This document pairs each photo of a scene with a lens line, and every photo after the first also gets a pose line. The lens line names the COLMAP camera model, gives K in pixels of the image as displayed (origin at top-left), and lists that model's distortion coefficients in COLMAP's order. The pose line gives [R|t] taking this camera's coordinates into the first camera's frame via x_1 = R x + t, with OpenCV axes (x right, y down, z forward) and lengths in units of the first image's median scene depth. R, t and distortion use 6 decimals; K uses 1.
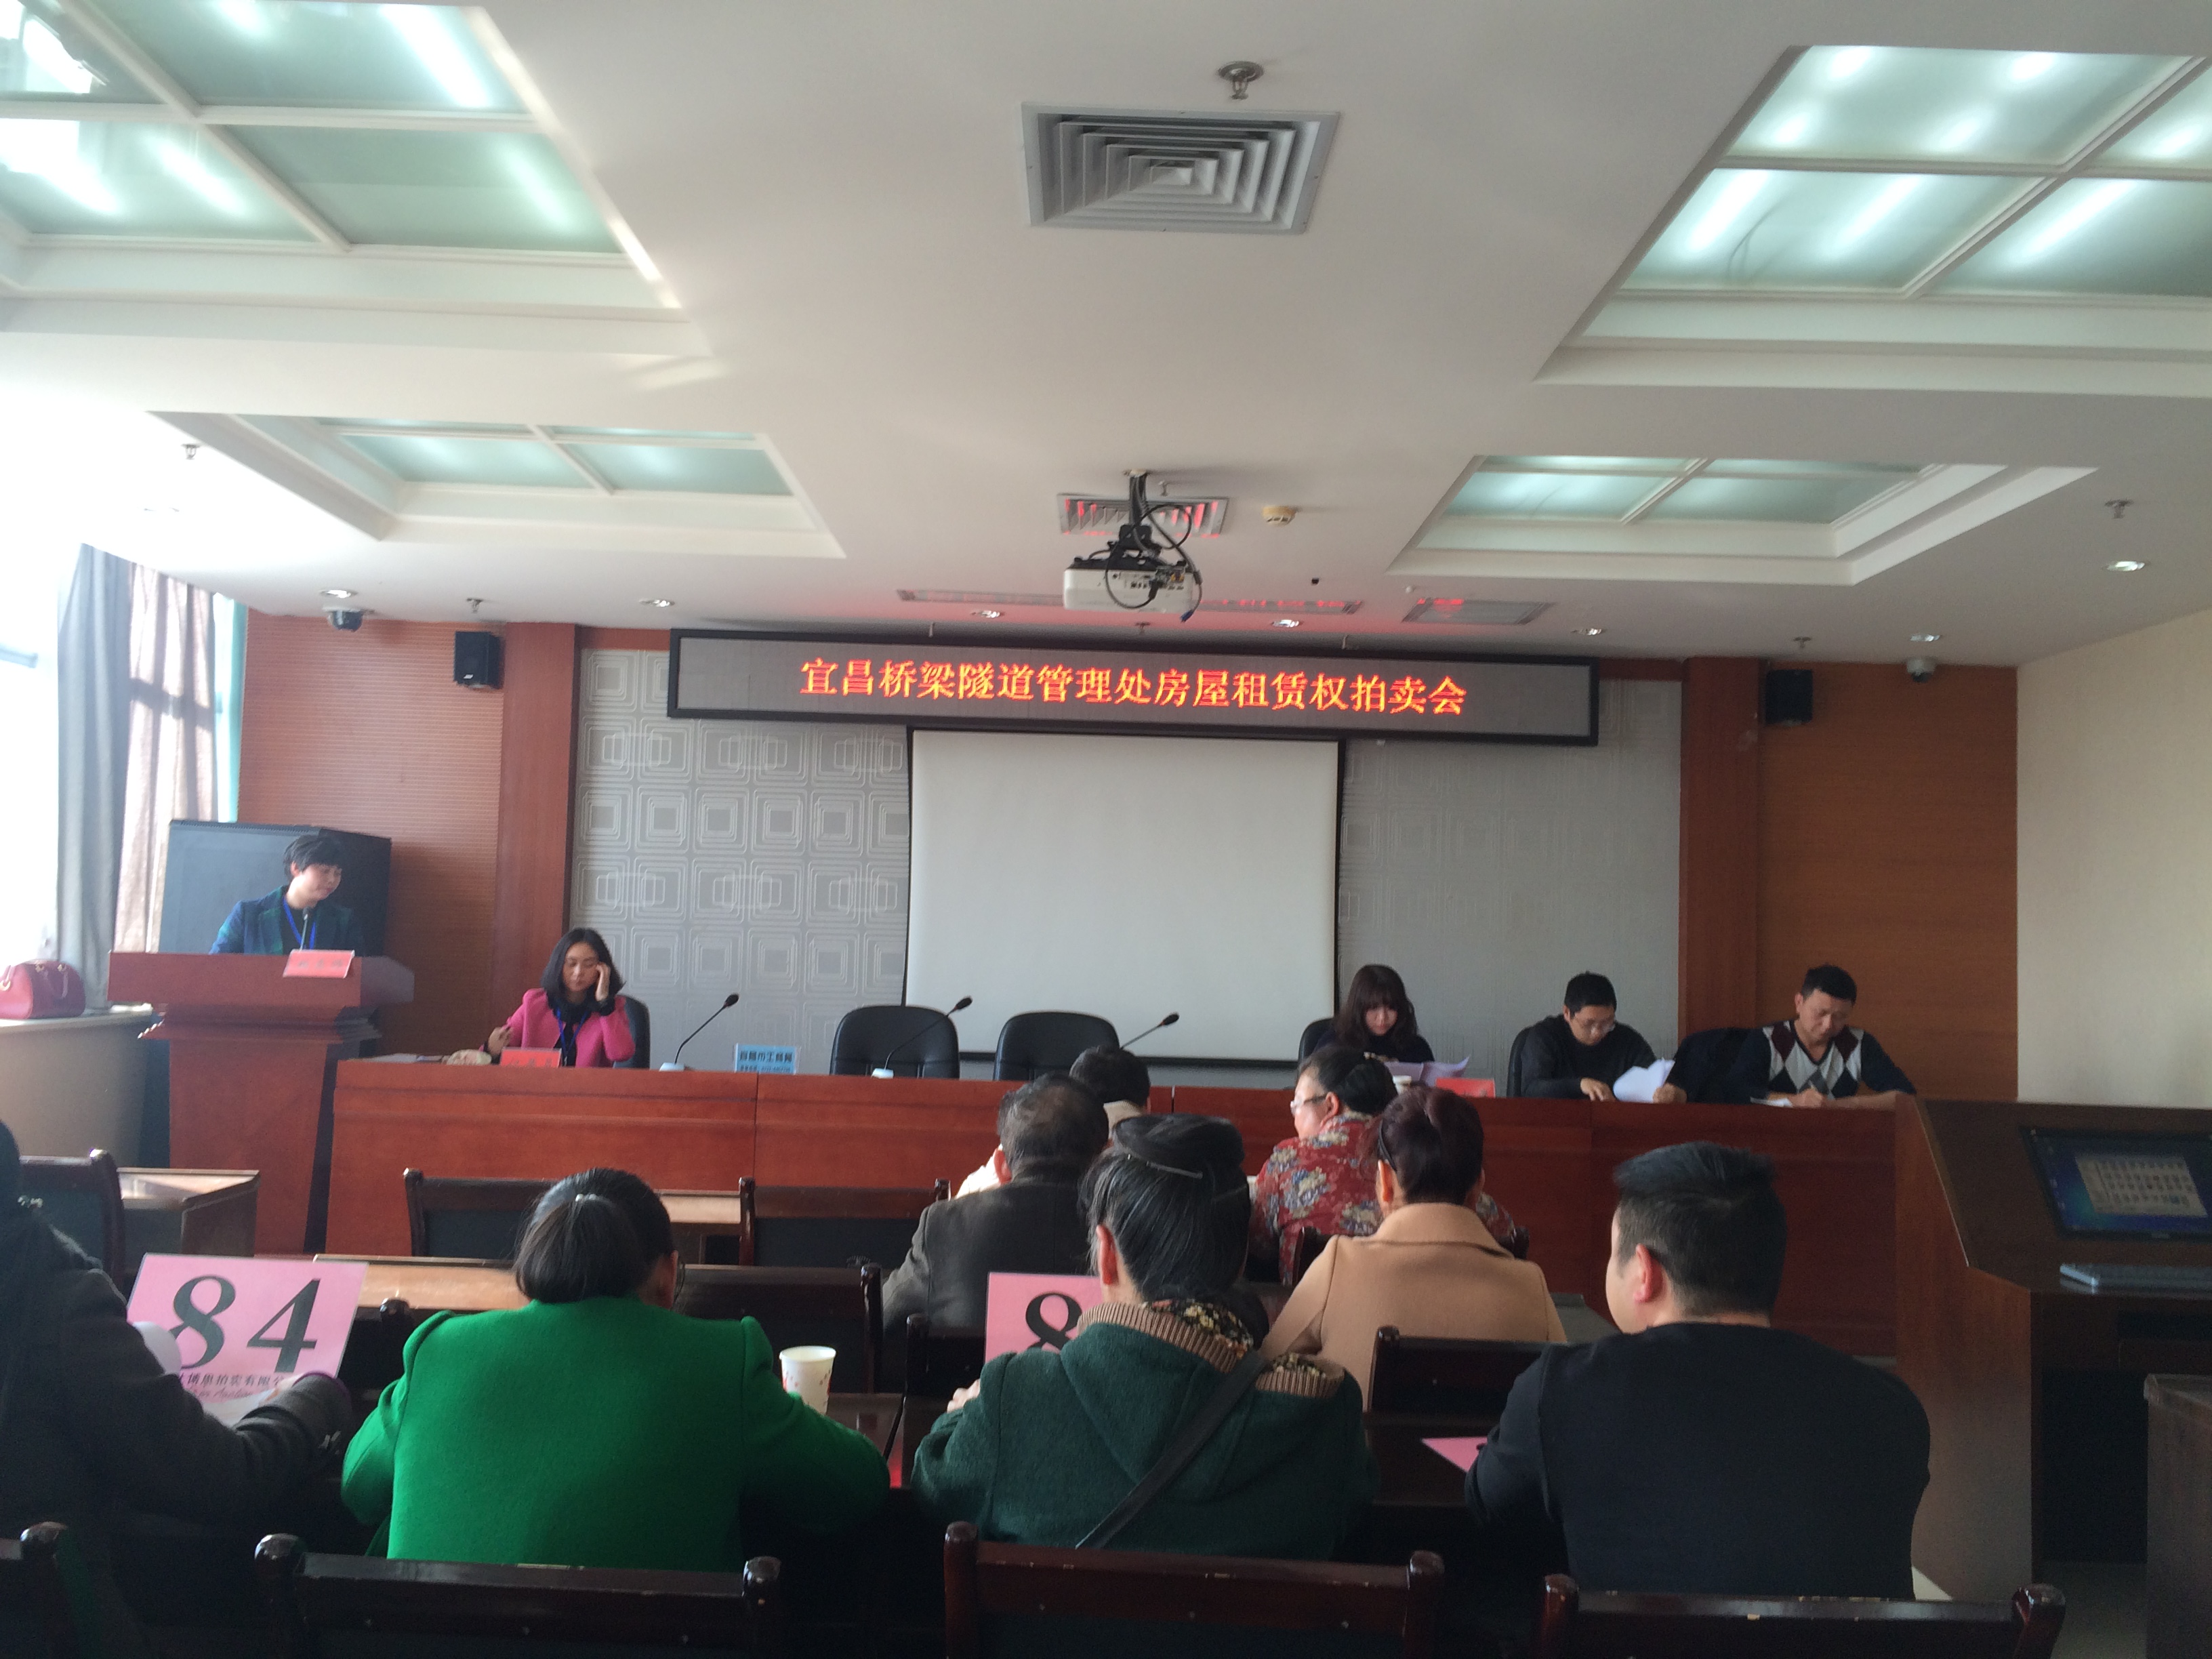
lens RADIAL K [[1847.9, 0, 1106.0], [0, 1847.9, 829.5], [0, 0, 1]] dist [0.035181, 0.002154]
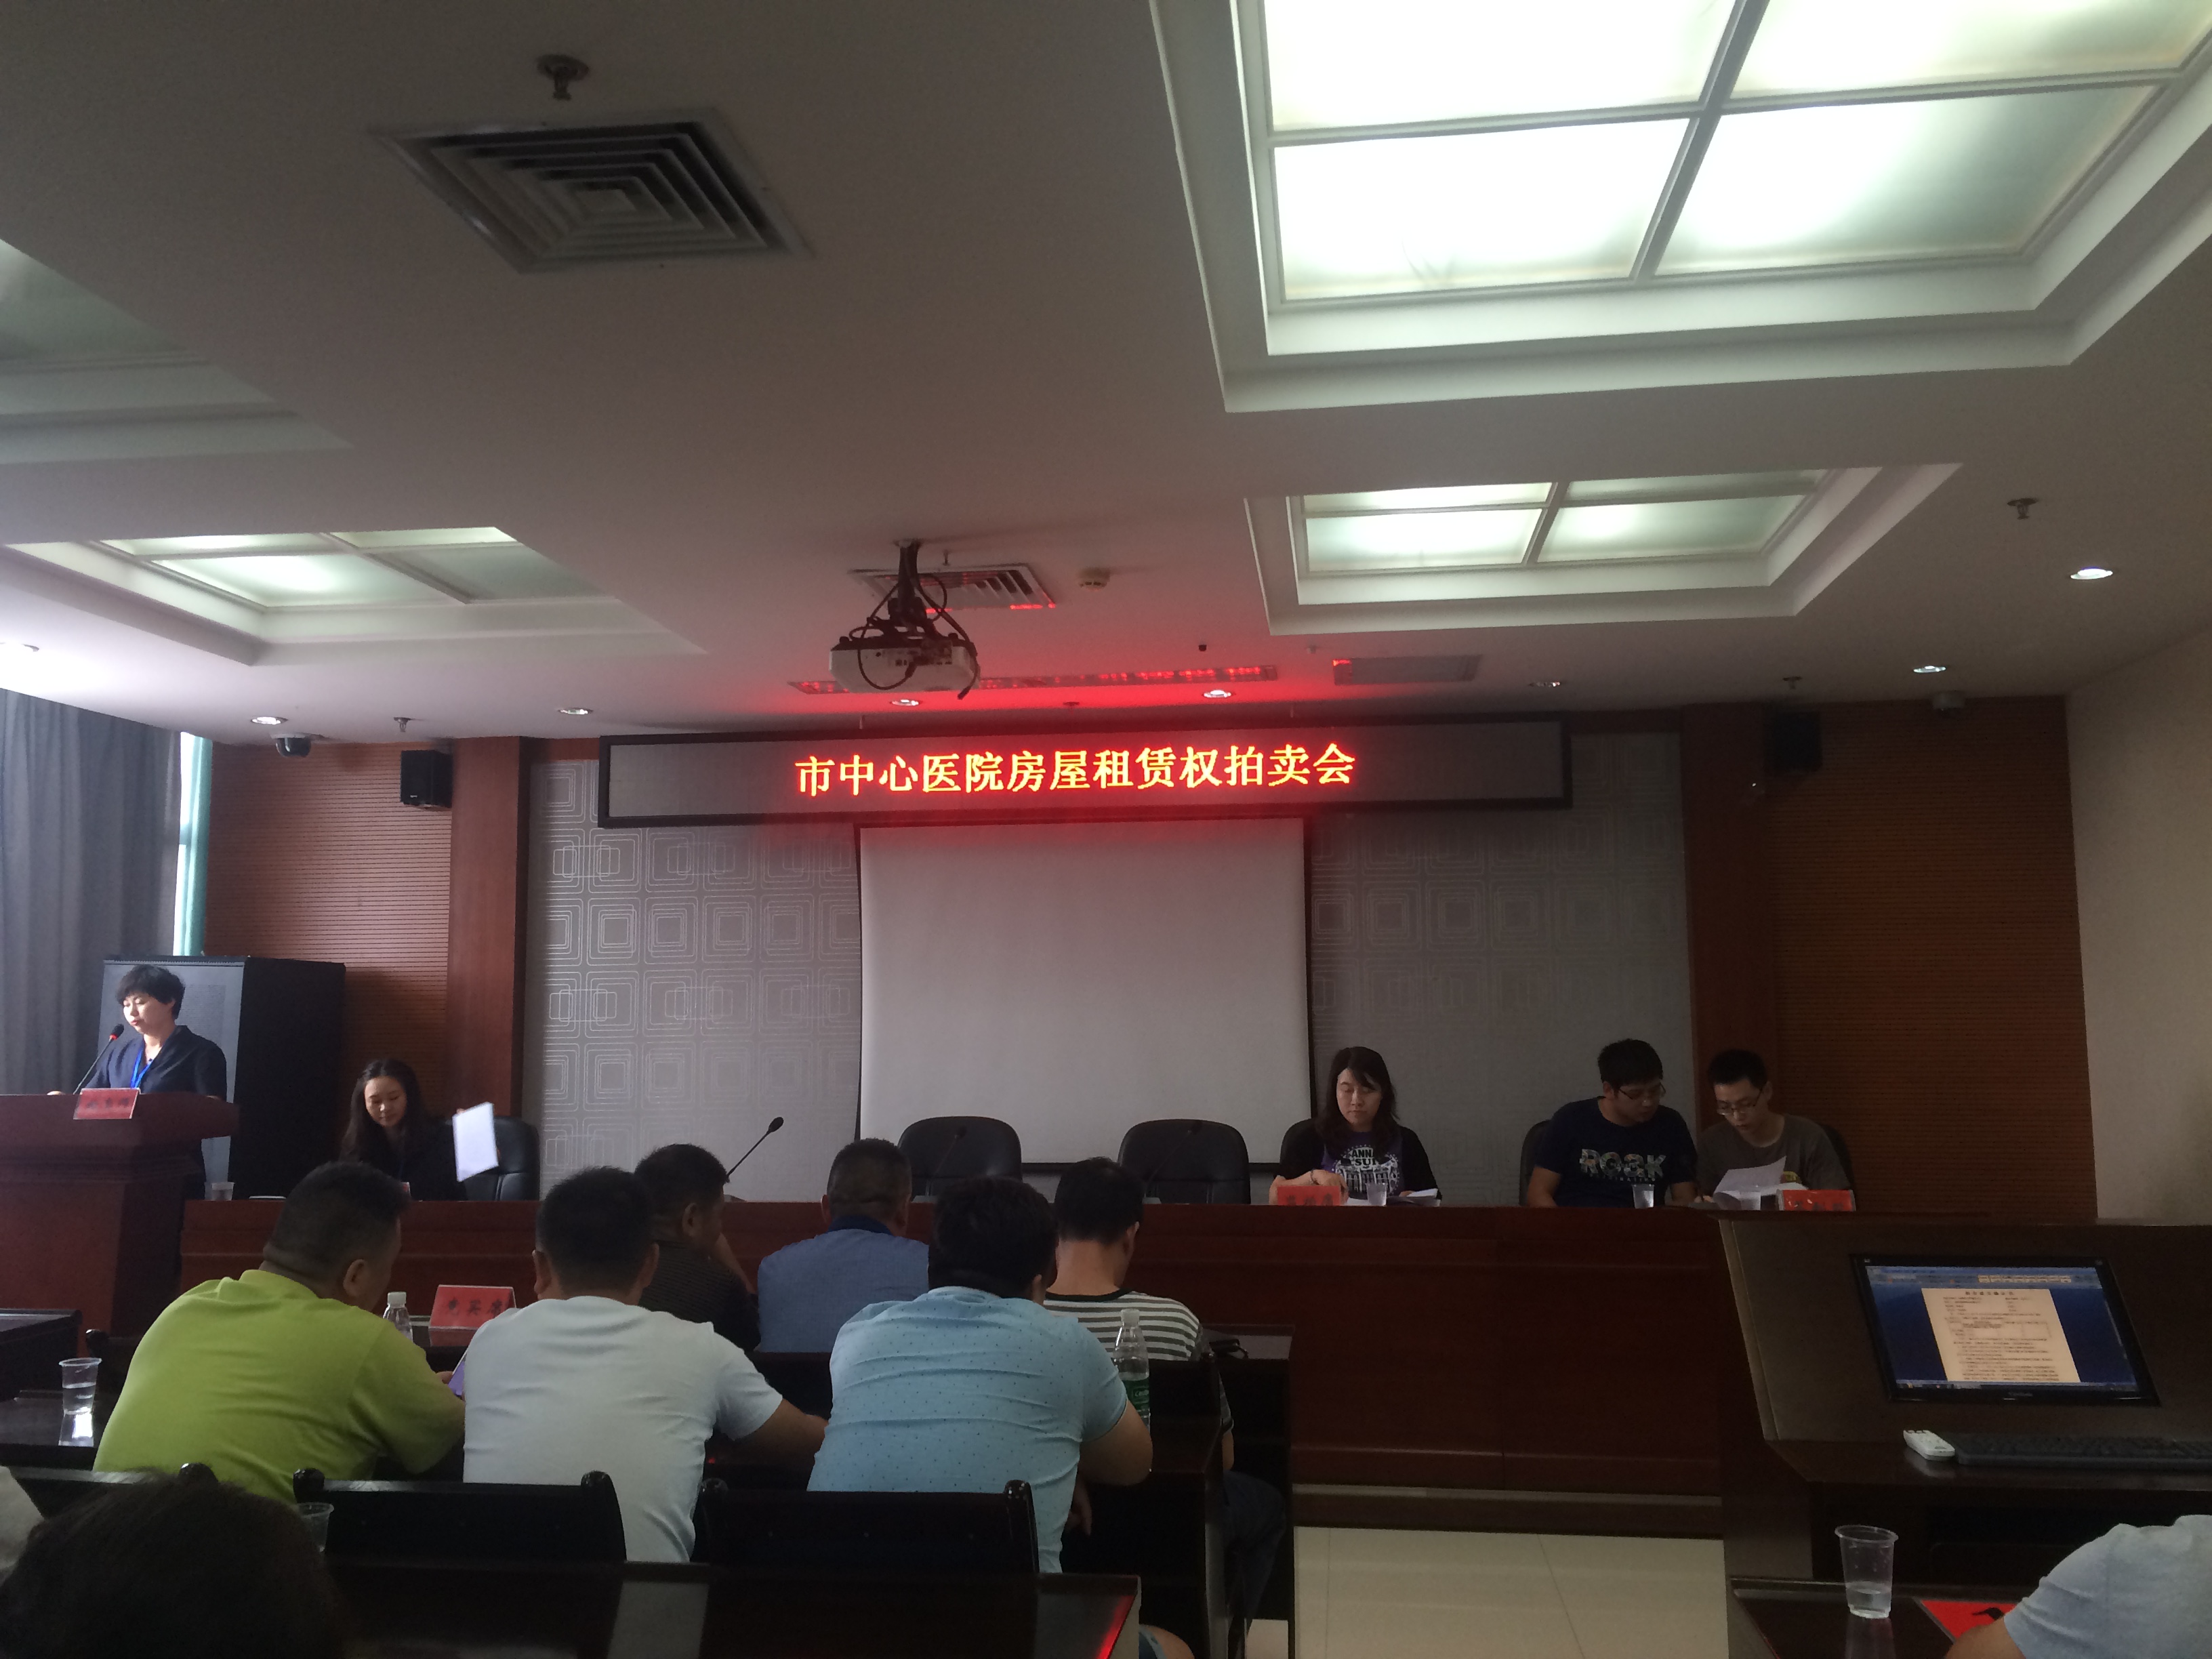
lens RADIAL K [[1847.0, 0, 1106.0], [0, 1847.0, 829.5], [0, 0, 1]] dist [0.002956, 0.001127]
pose [[0.989920, -0.048734, -0.132982, 0.193343], [0.042608, 0.997912, -0.048535, -0.001209], [0.135070, 0.042380, 0.989929, 0.092852]]
